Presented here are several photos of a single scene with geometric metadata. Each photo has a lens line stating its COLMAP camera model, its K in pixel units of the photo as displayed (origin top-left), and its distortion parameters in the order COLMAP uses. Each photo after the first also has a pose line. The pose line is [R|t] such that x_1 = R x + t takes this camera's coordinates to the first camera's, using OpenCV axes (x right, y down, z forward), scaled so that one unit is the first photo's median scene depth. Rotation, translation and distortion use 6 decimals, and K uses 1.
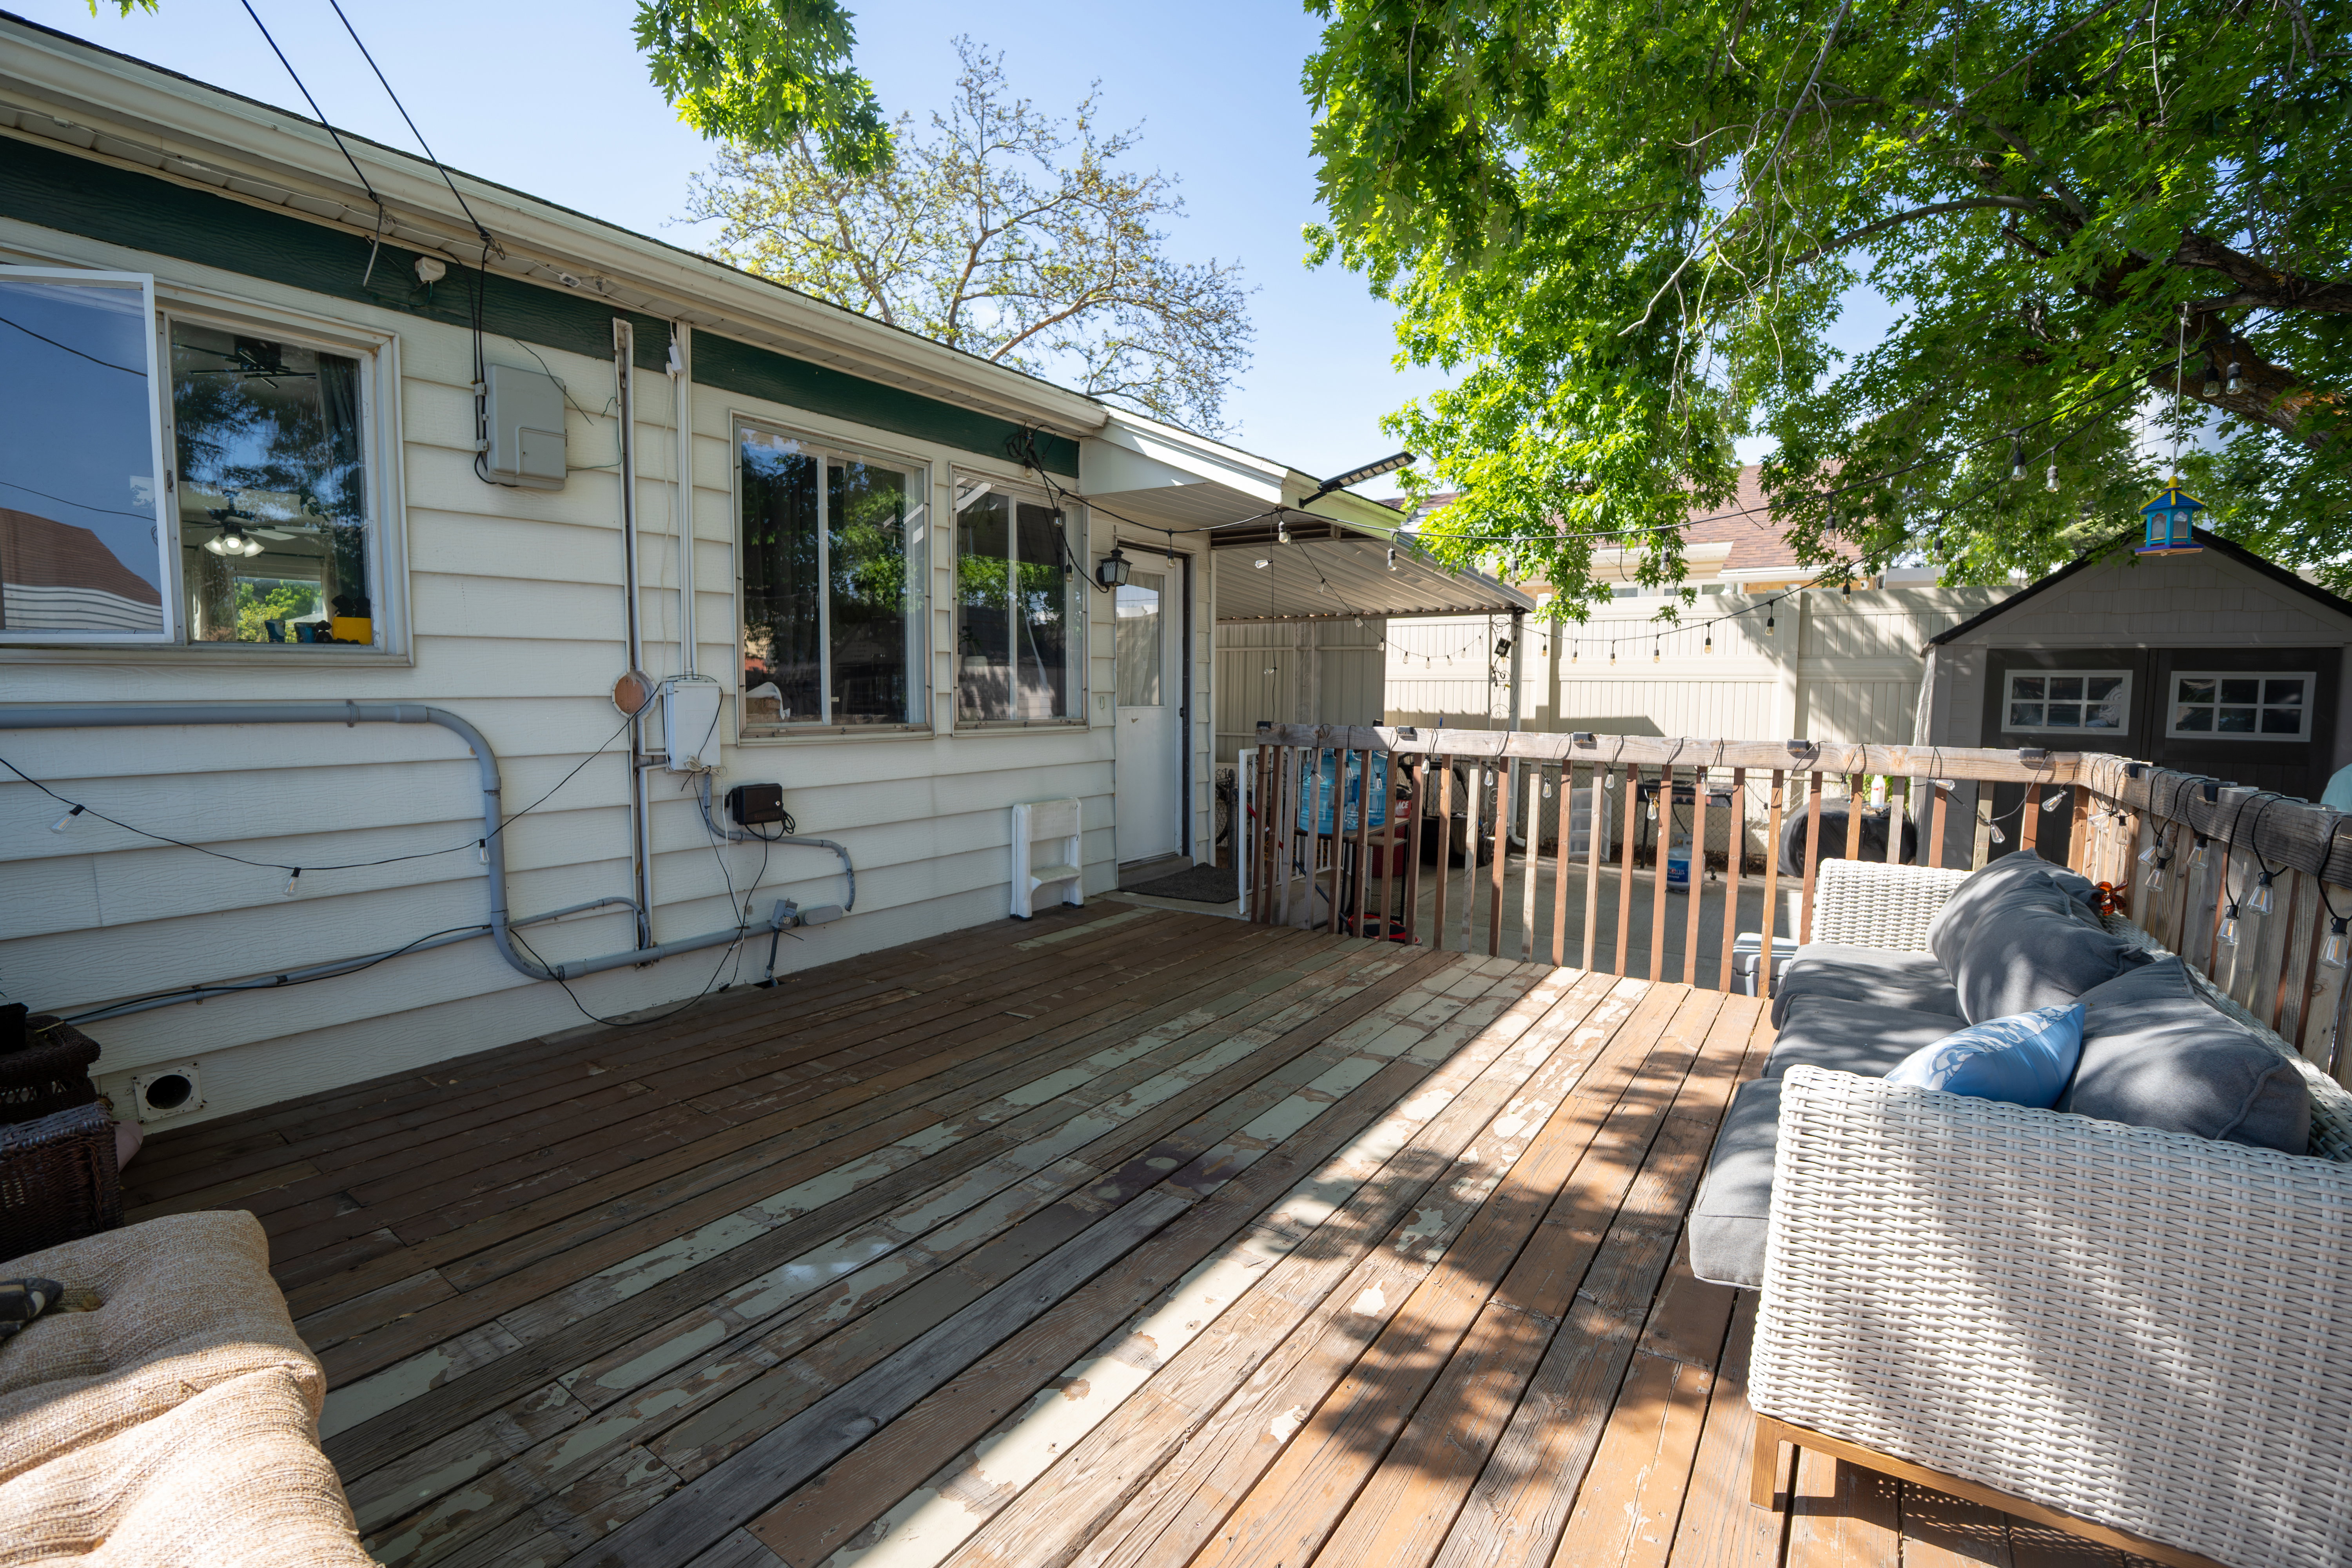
lens RADIAL K [[1033.1, 0, 1177.8], [0, 1033.1, 788.0], [0, 0, 1]] dist [-0.075119, 0.017678]
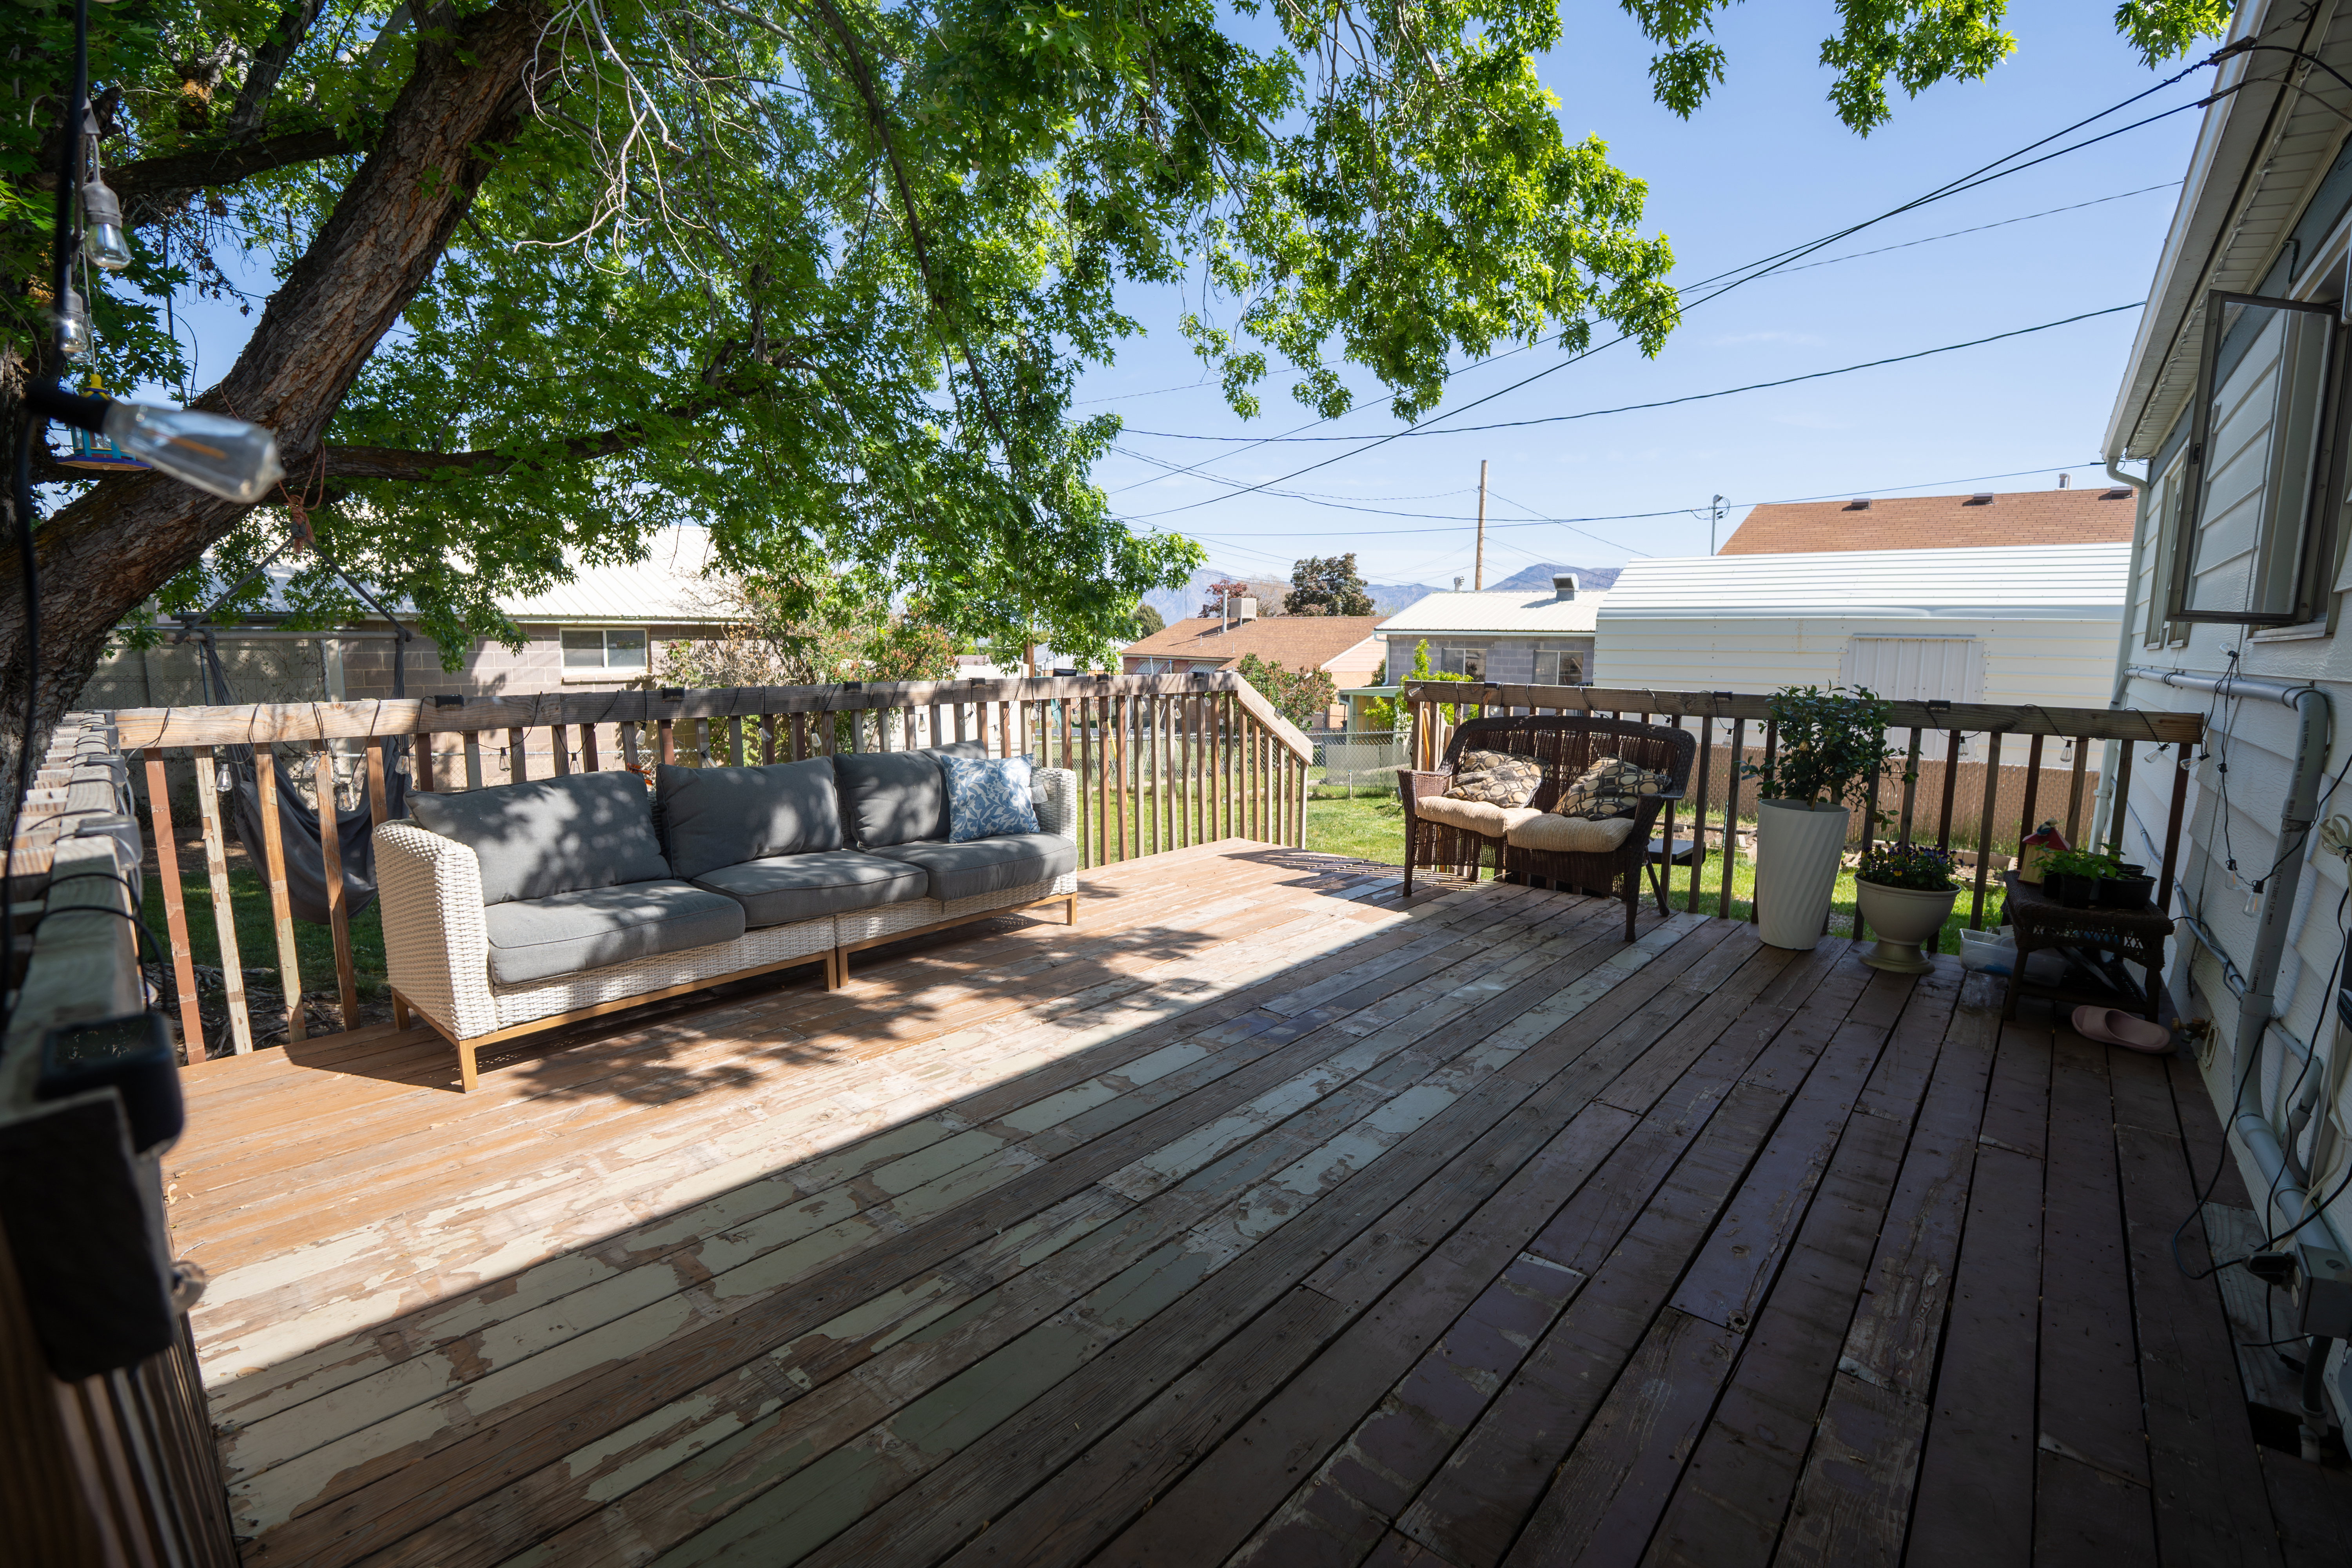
lens RADIAL K [[1033.1, 0, 1177.8], [0, 1033.1, 788.0], [0, 0, 1]] dist [-0.075119, 0.017678]
pose [[-0.993581, -0.034069, 0.107866, -0.010528], [-0.007700, 0.971726, 0.235987, -0.163814], [-0.112856, 0.233642, -0.965751, 1.676484]]
